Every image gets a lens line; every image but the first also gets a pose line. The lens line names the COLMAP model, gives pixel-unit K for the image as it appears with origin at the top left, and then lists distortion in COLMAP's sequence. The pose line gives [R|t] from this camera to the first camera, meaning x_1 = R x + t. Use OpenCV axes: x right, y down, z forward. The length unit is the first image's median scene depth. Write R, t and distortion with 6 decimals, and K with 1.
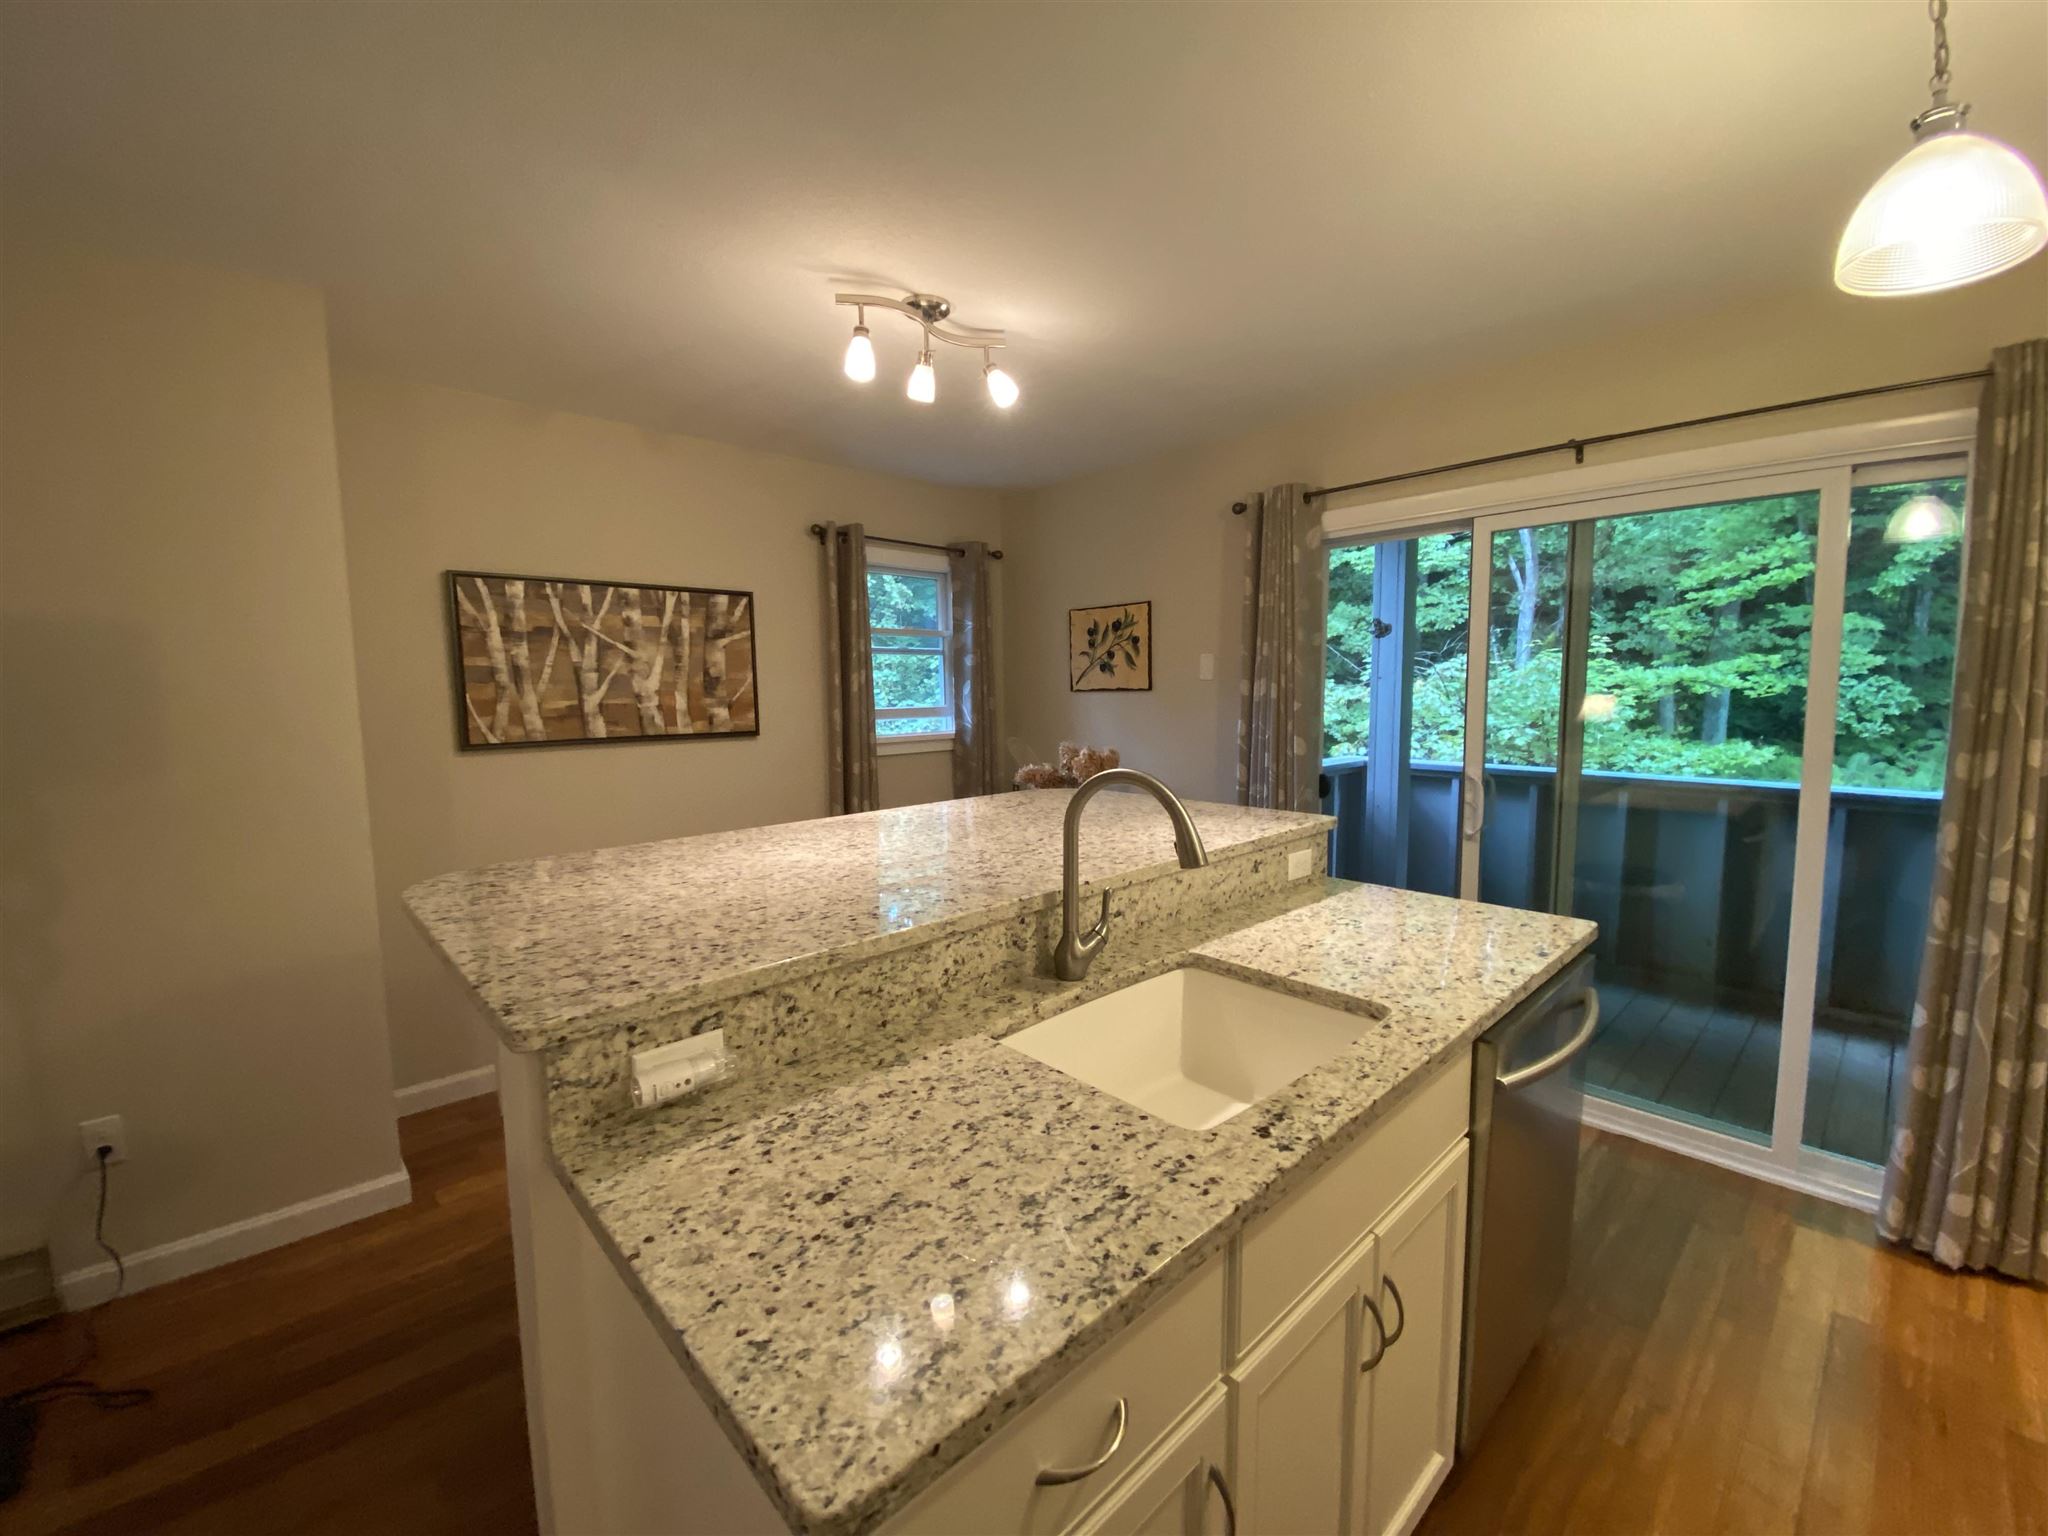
lens RADIAL K [[828.4, 0, 971.6], [0, 828.4, 765.0], [0, 0, 1]] dist [-0.033462, -0.000767]
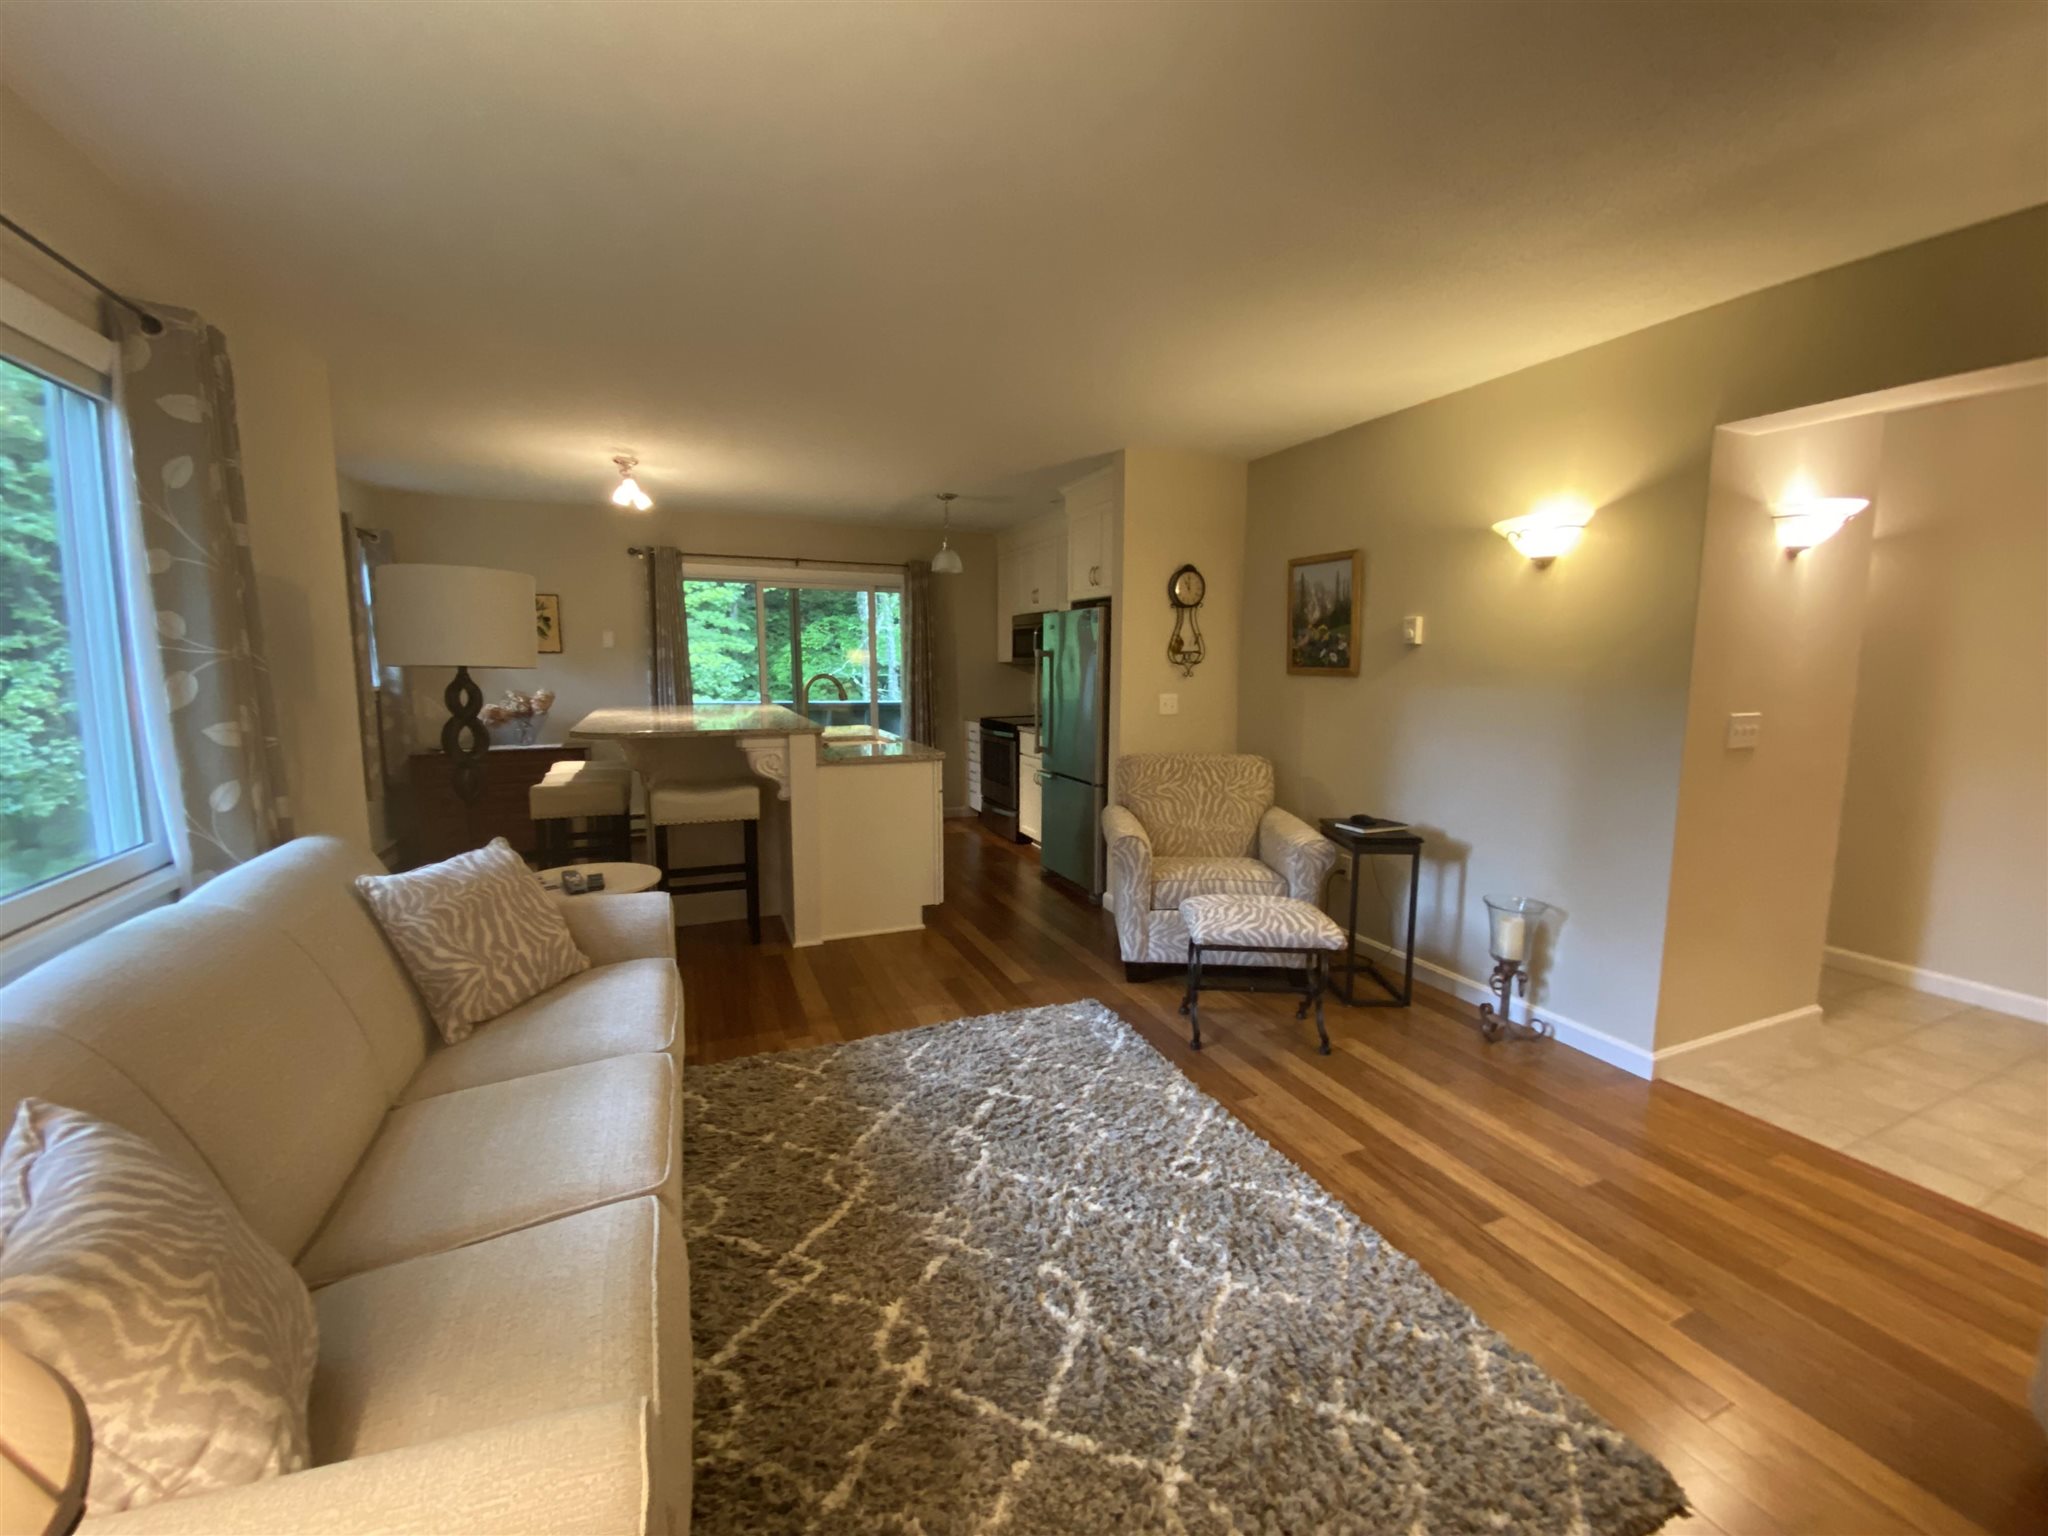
lens RADIAL K [[855.4, 0, 1020.5], [0, 855.4, 767.3], [0, 0, 1]] dist [0.042003, -0.026842]
pose [[0.317304, -0.102236, 0.942797, -0.668540], [0.083678, 0.993312, 0.079551, 0.041703], [-0.944625, 0.053649, 0.323737, -0.207909]]
